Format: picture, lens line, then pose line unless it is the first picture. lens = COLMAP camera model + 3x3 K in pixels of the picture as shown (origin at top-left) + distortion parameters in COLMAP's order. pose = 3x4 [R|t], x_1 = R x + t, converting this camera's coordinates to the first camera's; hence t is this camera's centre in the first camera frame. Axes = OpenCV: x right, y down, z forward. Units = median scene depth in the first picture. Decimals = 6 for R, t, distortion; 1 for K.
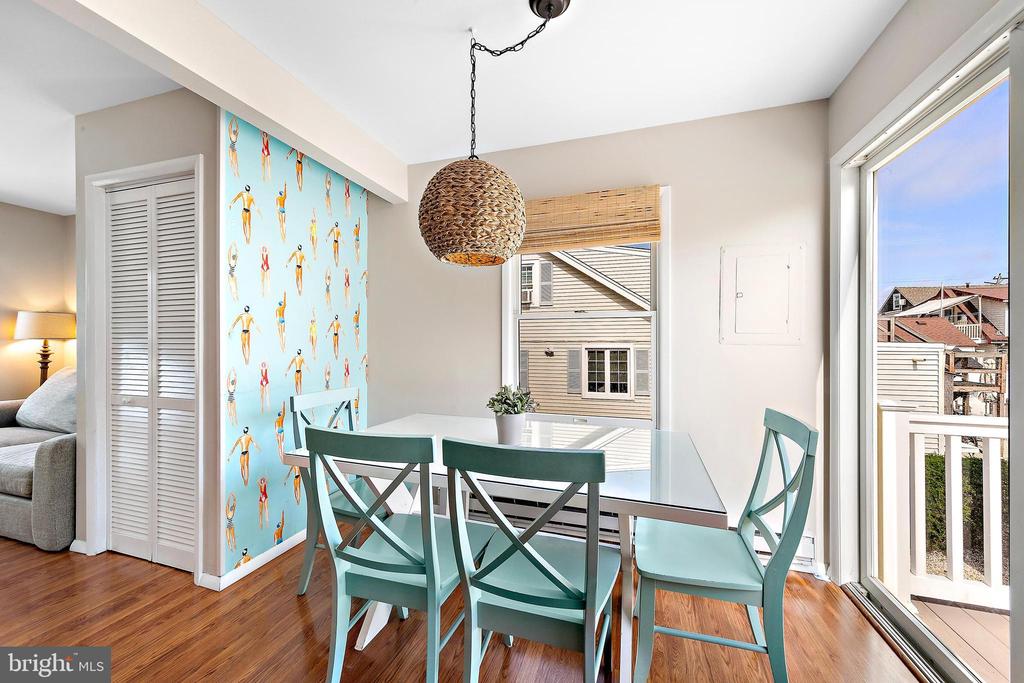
lens RADIAL K [[372.3, 0, 517.8], [0, 372.3, 339.5], [0, 0, 1]] dist [0.005435, -0.000484]
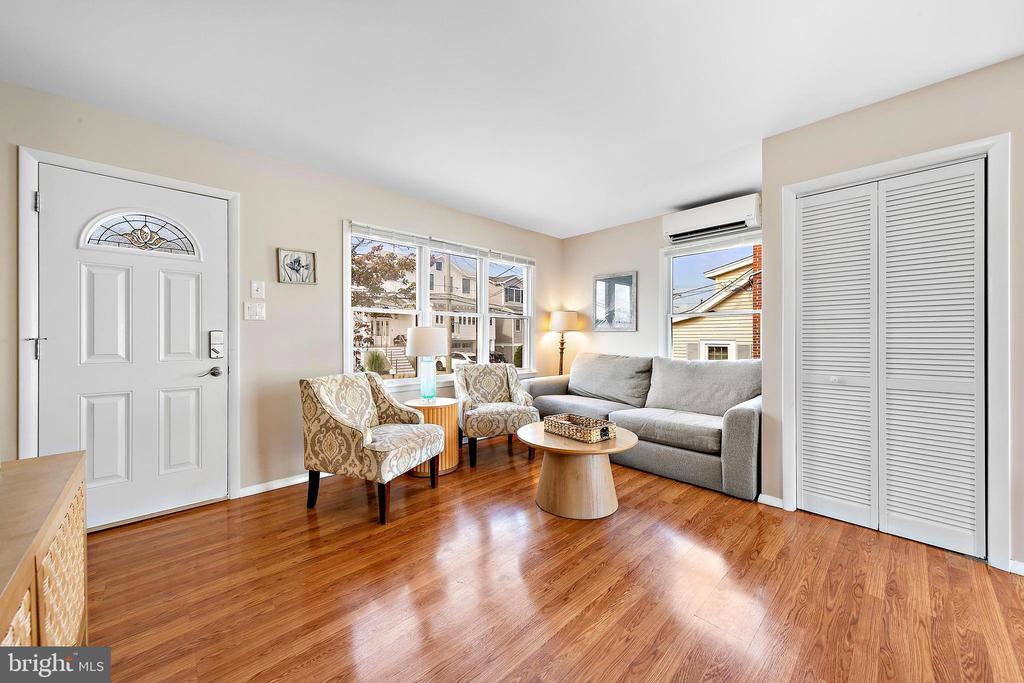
lens RADIAL K [[372.3, 0, 514.8], [0, 372.3, 339.0], [0, 0, 1]] dist [0.005435, -0.000484]
pose [[0.873303, -0.000257, -0.487177, -1.328830], [0.003393, 0.999979, 0.005555, 0.032070], [0.487165, -0.006504, 0.873286, -0.436331]]
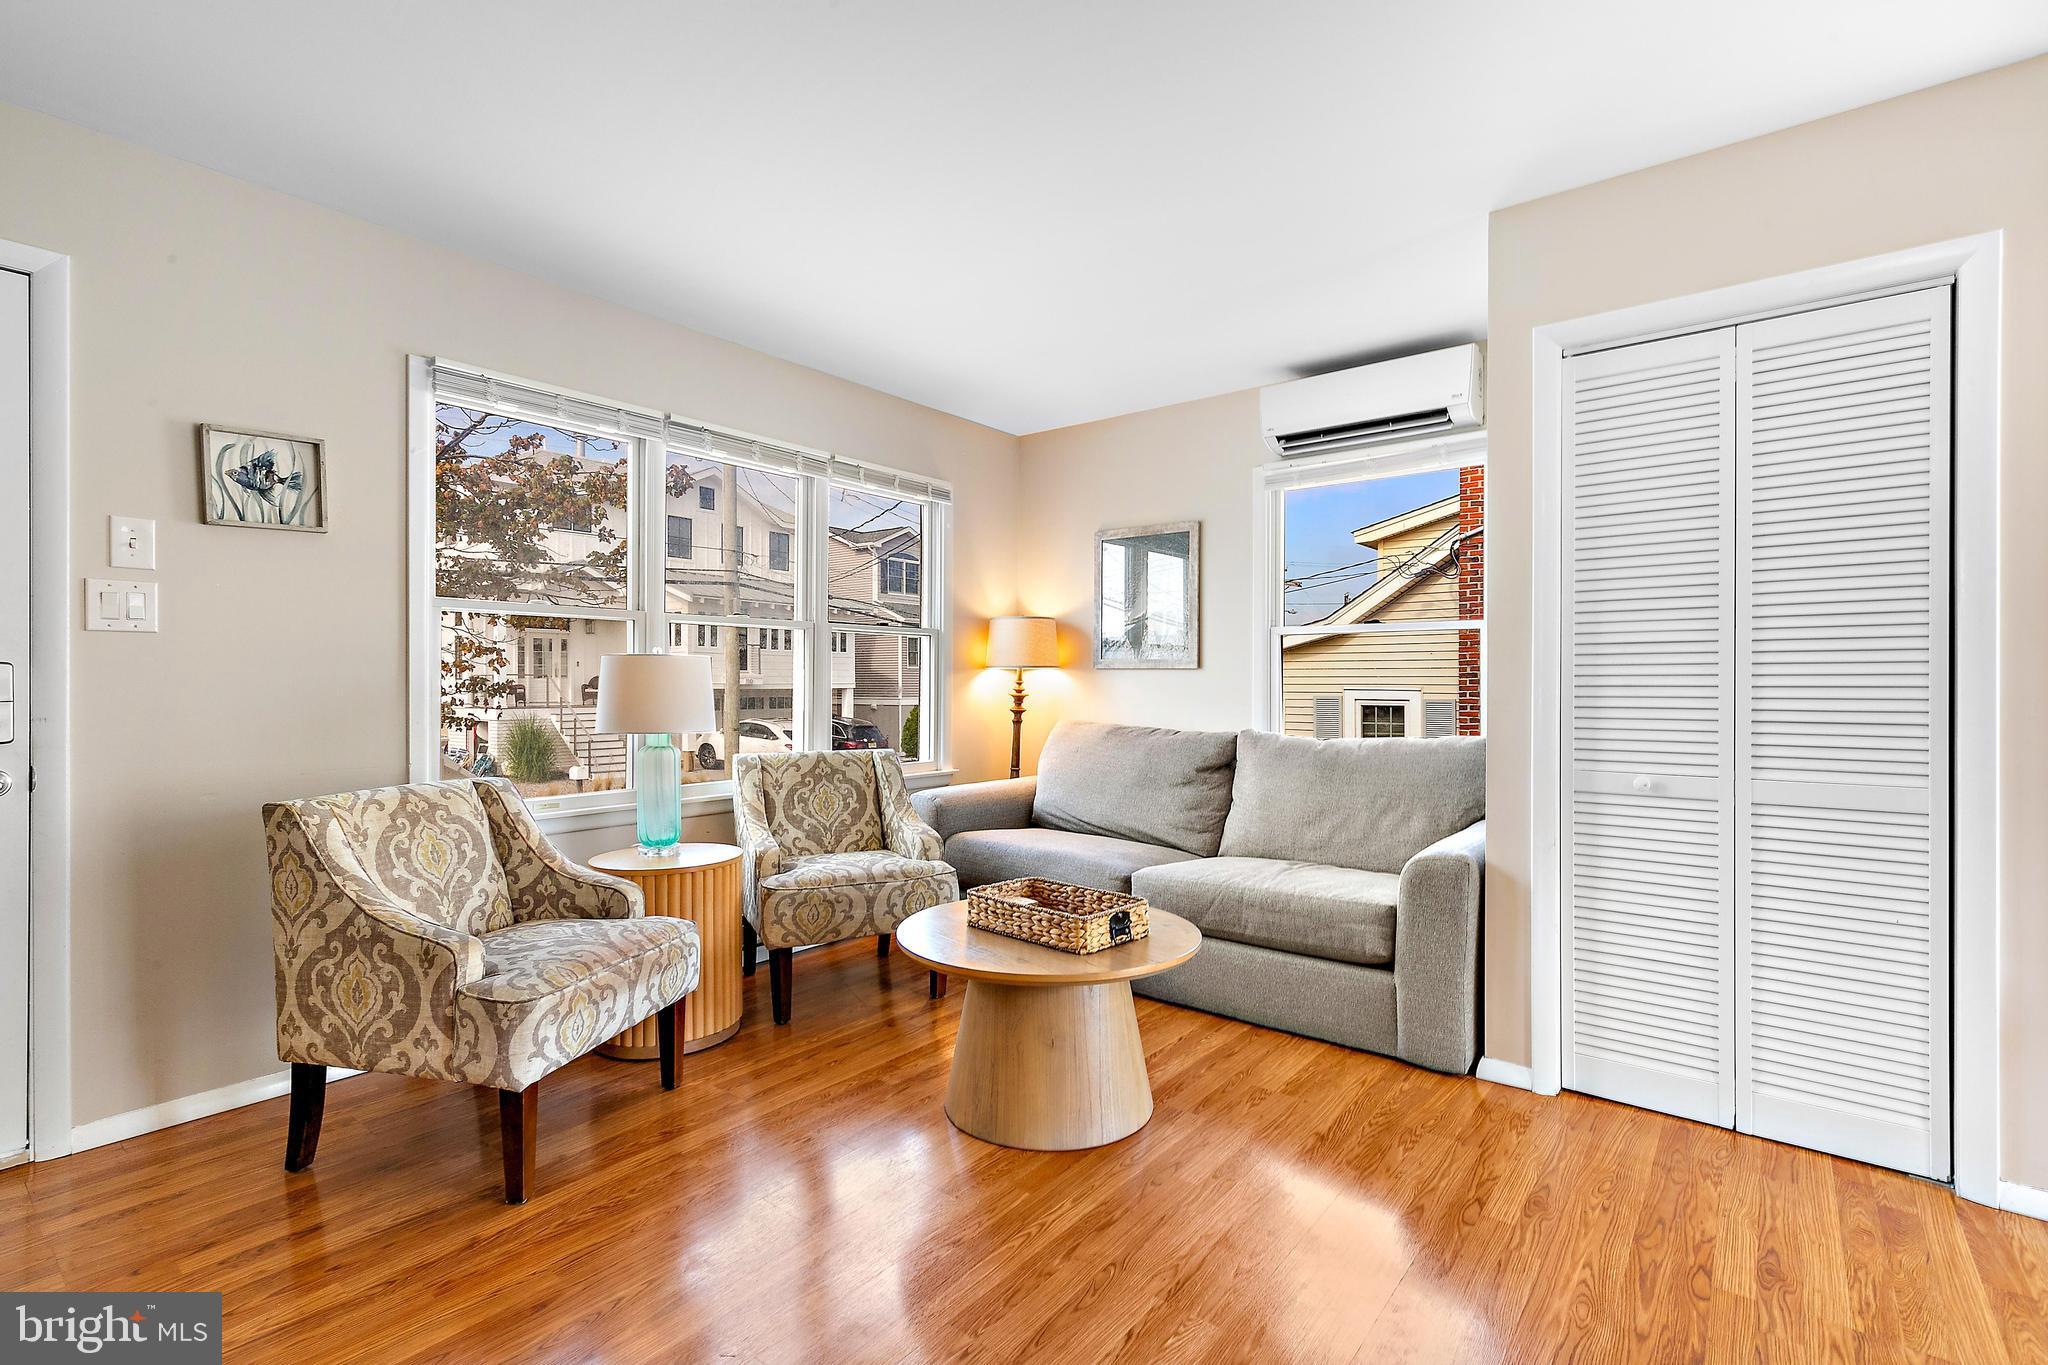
lens RADIAL K [[921.8, 0, 1036.3], [0, 921.8, 687.0], [0, 0, 1]] dist [0.004315, 0.000644]
pose [[0.932915, 0.001081, -0.360096, -1.338450], [0.001151, 0.999981, 0.005984, 0.031072], [0.360096, -0.005997, 0.932896, -0.380225]]
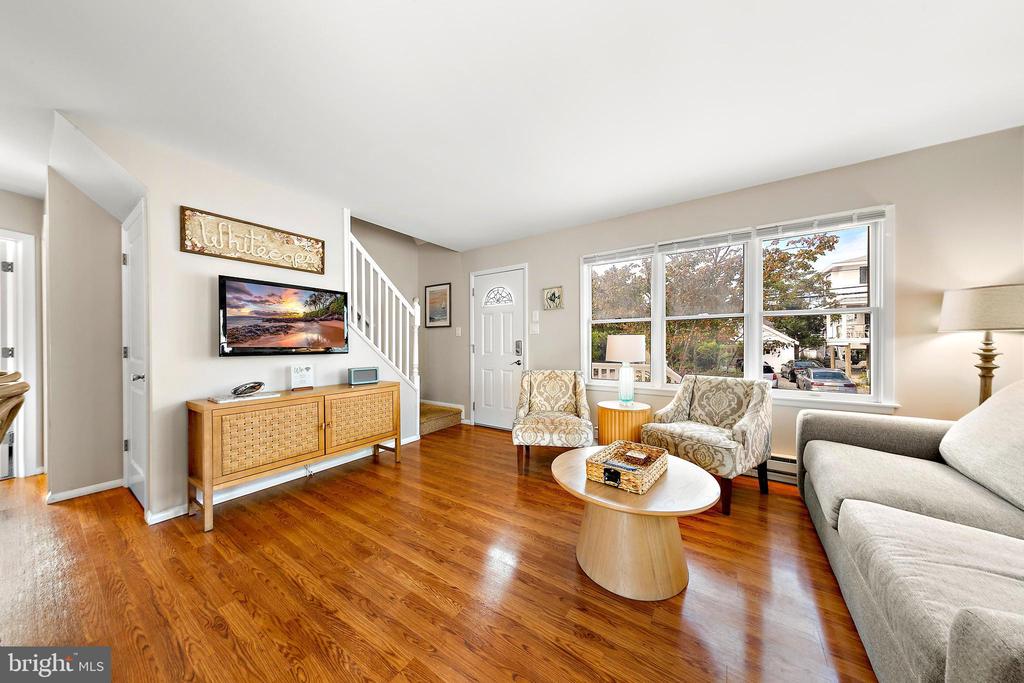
lens RADIAL K [[325.1, 0, 512.5], [0, 325.1, 343.5], [0, 0, 1]] dist [0.006588, -0.000383]
pose [[-0.295668, 0.001539, -0.955289, -0.869574], [0.006952, 0.999976, -0.000540, 0.025946], [0.955265, -0.006801, -0.295672, 0.703624]]
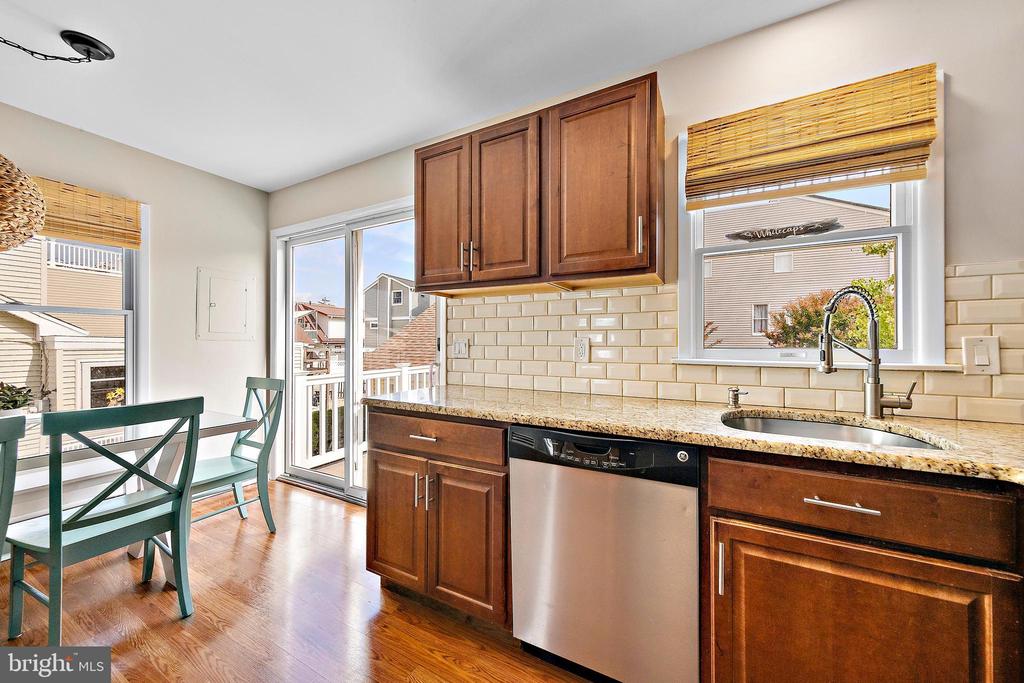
lens RADIAL K [[372.3, 0, 512.7], [0, 372.3, 339.3], [0, 0, 1]] dist [0.005435, -0.000484]
pose [[0.190741, 0.006369, 0.981620, -0.543537], [-0.003917, 0.999976, -0.005727, 0.012447], [-0.981633, -0.002753, 0.190761, -0.357377]]
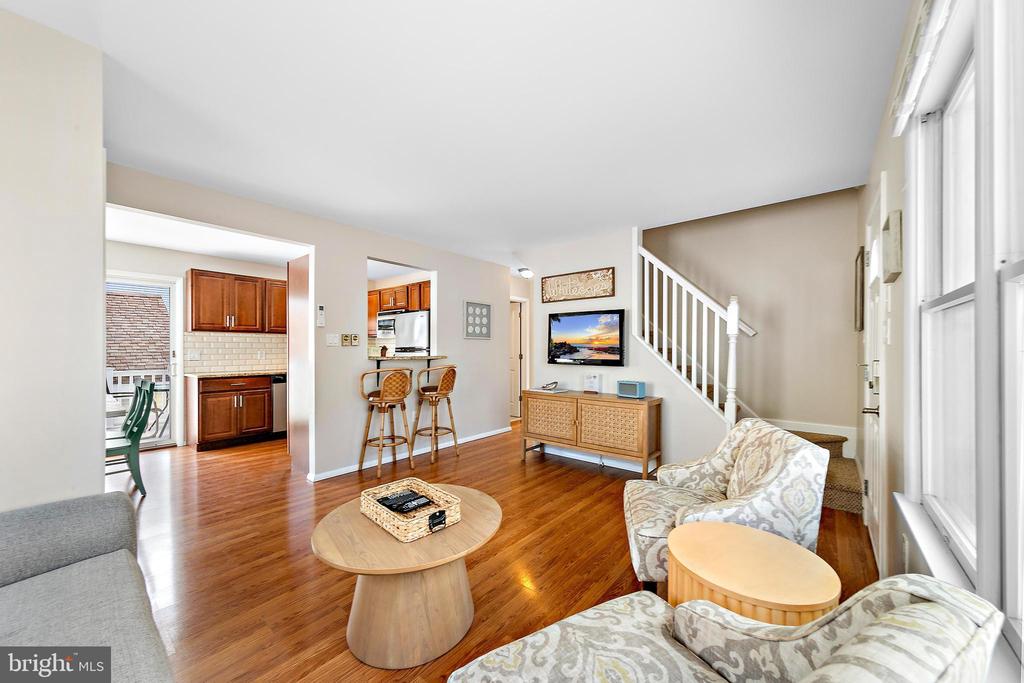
lens RADIAL K [[372.3, 0, 518.0], [0, 372.3, 349.0], [0, 0, 1]] dist [0.005435, -0.000484]
pose [[-0.928095, -0.004491, 0.372316, -2.260434], [-0.004851, 0.999988, -0.000031, -0.017616], [-0.372312, -0.001835, -0.928106, 1.413371]]
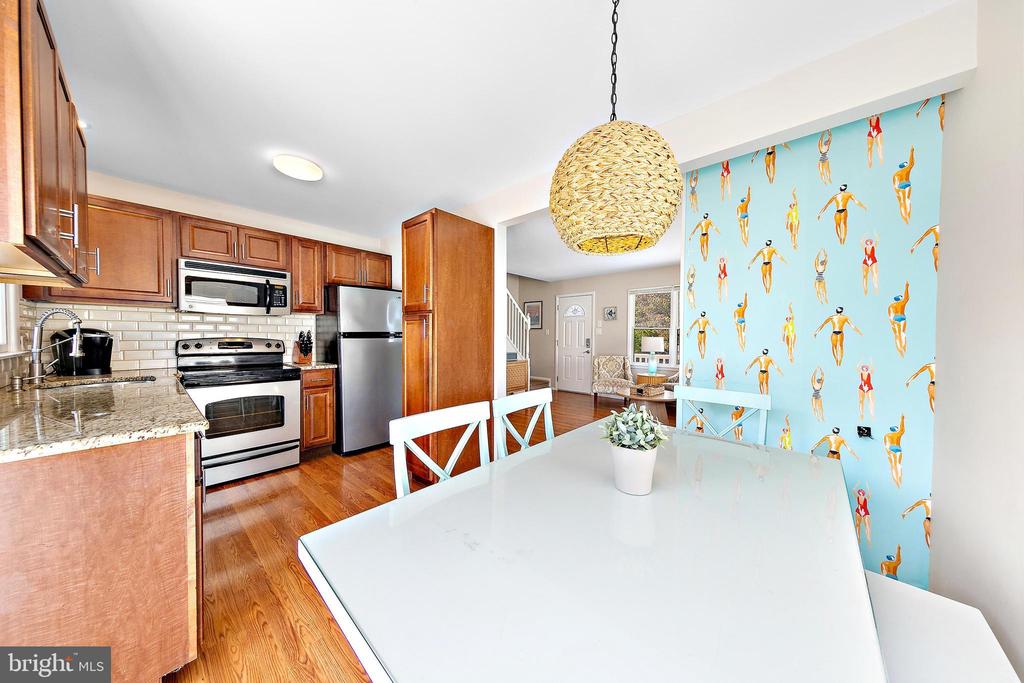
lens RADIAL K [[325.1, 0, 515.6], [0, 325.1, 343.1], [0, 0, 1]] dist [0.006588, -0.000383]
pose [[-0.407193, 0.014341, -0.913230, 0.489432], [-0.004830, 0.999829, 0.017854, -0.000985], [0.913330, 0.011681, -0.407054, 0.811701]]
